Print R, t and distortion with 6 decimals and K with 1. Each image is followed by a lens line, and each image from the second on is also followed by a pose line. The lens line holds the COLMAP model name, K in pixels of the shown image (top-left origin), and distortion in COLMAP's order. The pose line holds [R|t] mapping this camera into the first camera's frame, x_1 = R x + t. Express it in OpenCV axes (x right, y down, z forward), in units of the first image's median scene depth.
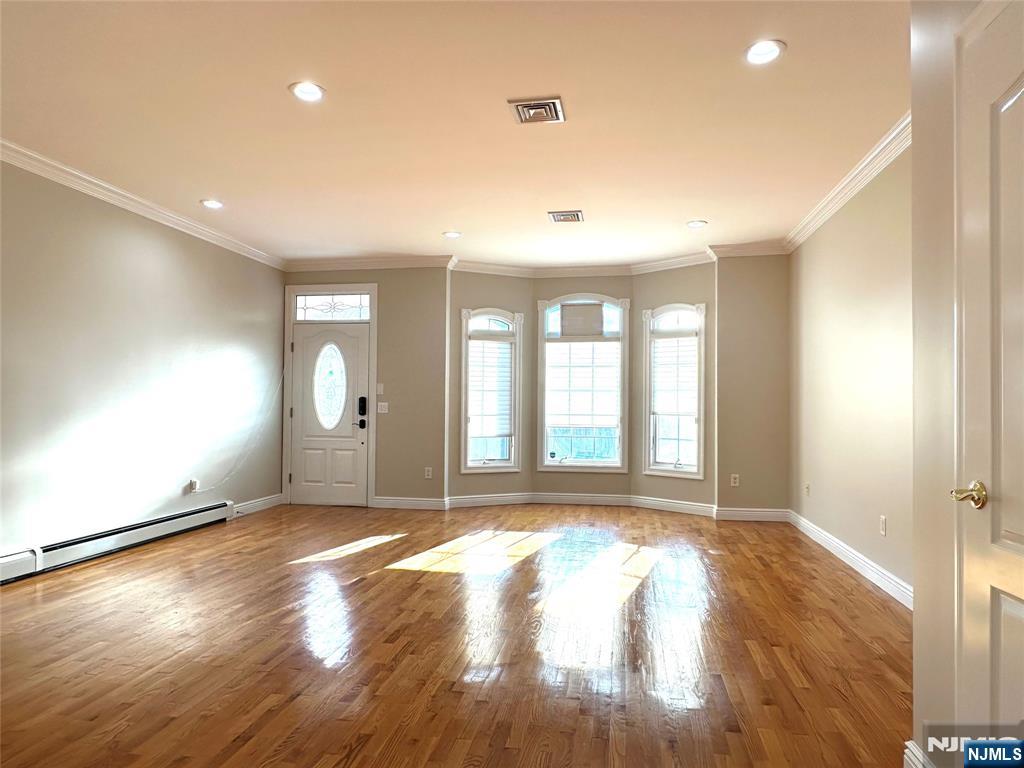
lens RADIAL K [[663.6, 0, 506.5], [0, 663.6, 387.9], [0, 0, 1]] dist [0.012474, 0.002460]
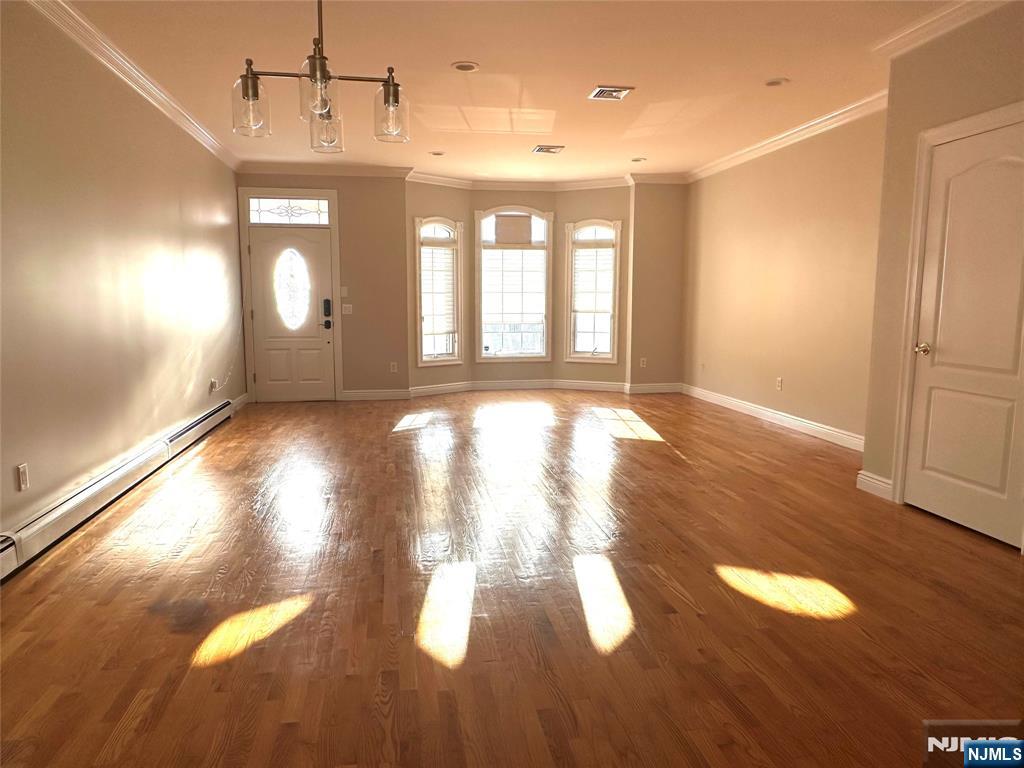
lens RADIAL K [[706.9, 0, 517.8], [0, 706.9, 388.5], [0, 0, 1]] dist [0.014175, -0.000065]
pose [[0.939248, -0.049439, 0.339661, -0.318851], [-0.001956, 0.988785, 0.149331, -0.014651], [-0.343235, -0.140923, 0.928617, -0.179045]]
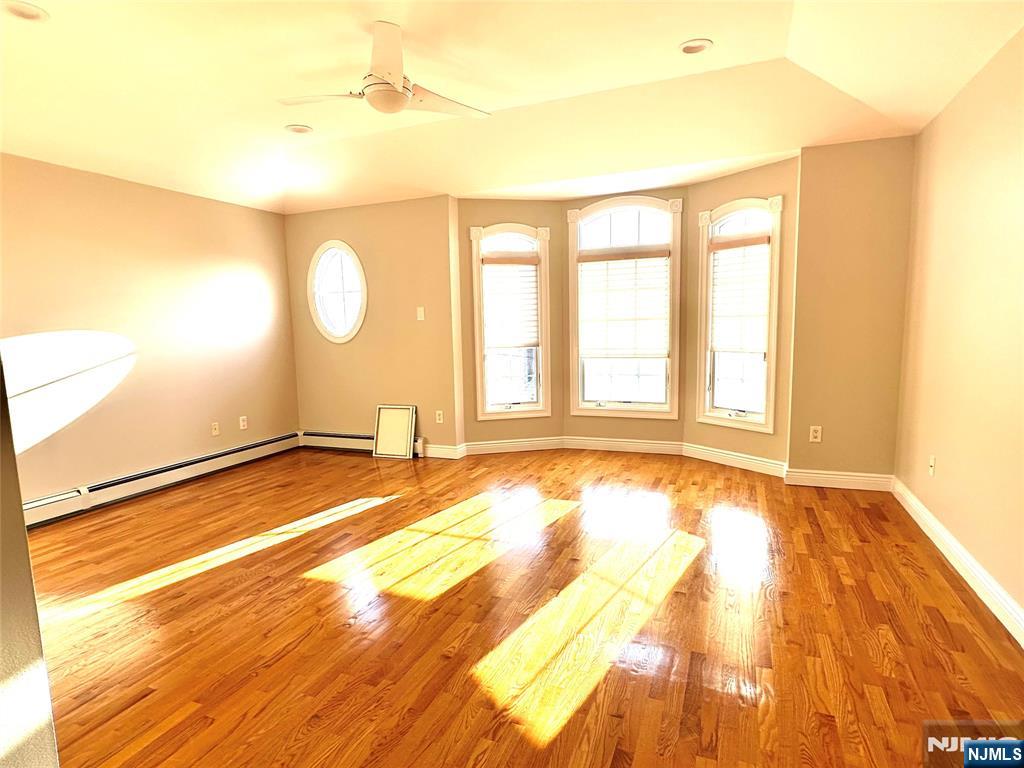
lens RADIAL K [[558.0, 0, 514.0], [0, 558.0, 390.7], [0, 0, 1]] dist [-0.000076, 0.001217]
pose [[0.979805, -0.001941, -0.199944, 0.125125], [0.031395, 0.989044, 0.144246, -0.014203], [0.197473, -0.147611, 0.969131, 0.298746]]
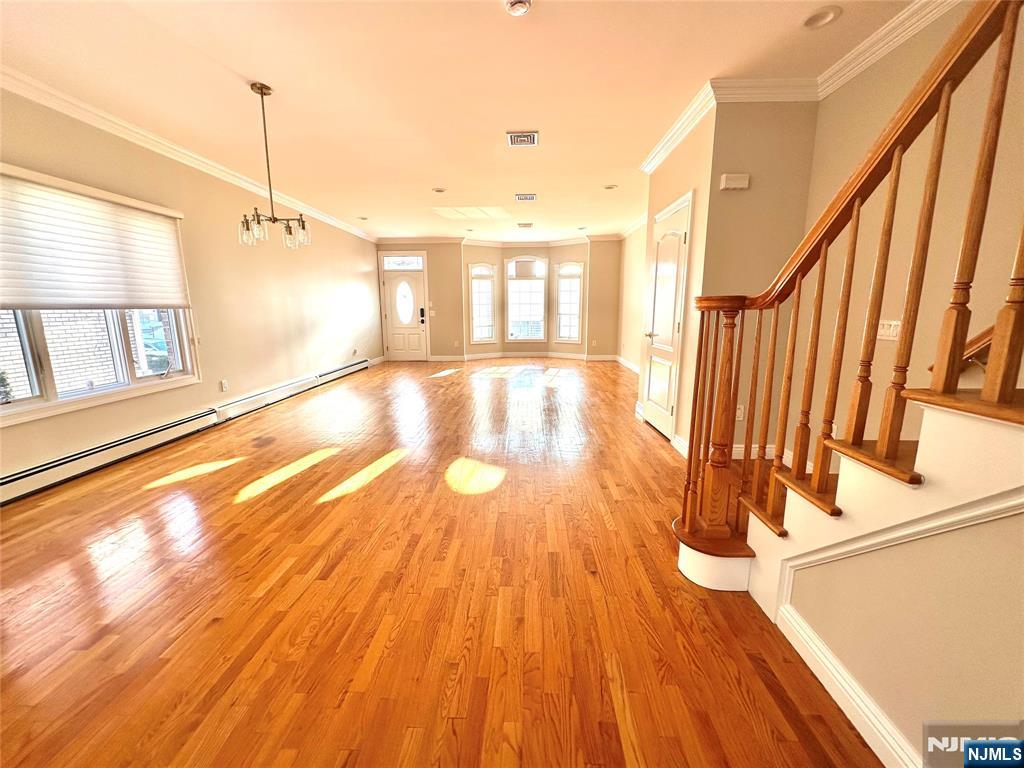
lens RADIAL K [[413.4, 0, 514.1], [0, 413.4, 384.3], [0, 0, 1]] dist [-0.003386, -0.000272]
pose [[0.989536, -0.038045, 0.139180, -0.119727], [0.008384, 0.978141, 0.207772, -0.019383], [-0.144043, -0.204431, 0.968225, -0.330868]]
